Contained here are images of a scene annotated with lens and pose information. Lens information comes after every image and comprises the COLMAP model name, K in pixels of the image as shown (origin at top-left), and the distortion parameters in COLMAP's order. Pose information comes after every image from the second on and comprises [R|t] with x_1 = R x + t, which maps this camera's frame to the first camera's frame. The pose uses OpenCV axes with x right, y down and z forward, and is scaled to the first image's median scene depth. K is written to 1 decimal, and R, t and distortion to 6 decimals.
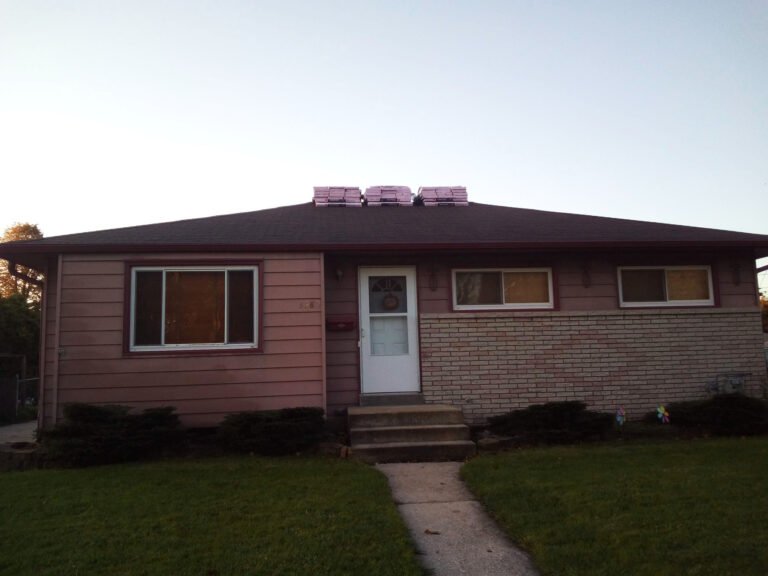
lens RADIAL K [[598.6, 0, 388.9], [0, 598.6, 288.0], [0, 0, 1]] dist [0.067605, -0.133901]
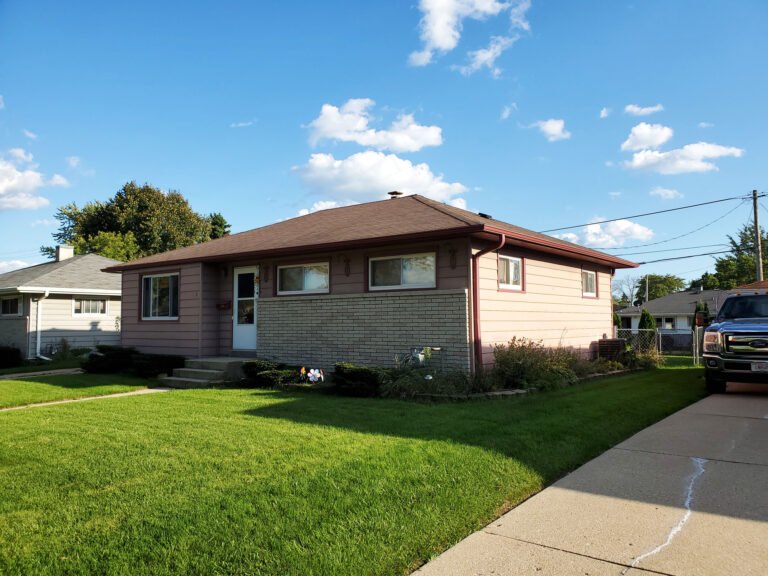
lens RADIAL K [[594.3, 0, 403.6], [0, 594.3, 274.9], [0, 0, 1]] dist [0.028532, -0.021169]
pose [[0.739467, -0.030618, -0.672496, 1.342319], [0.072354, 0.996793, 0.034177, -0.039725], [0.669293, -0.073931, 0.739311, 0.148330]]
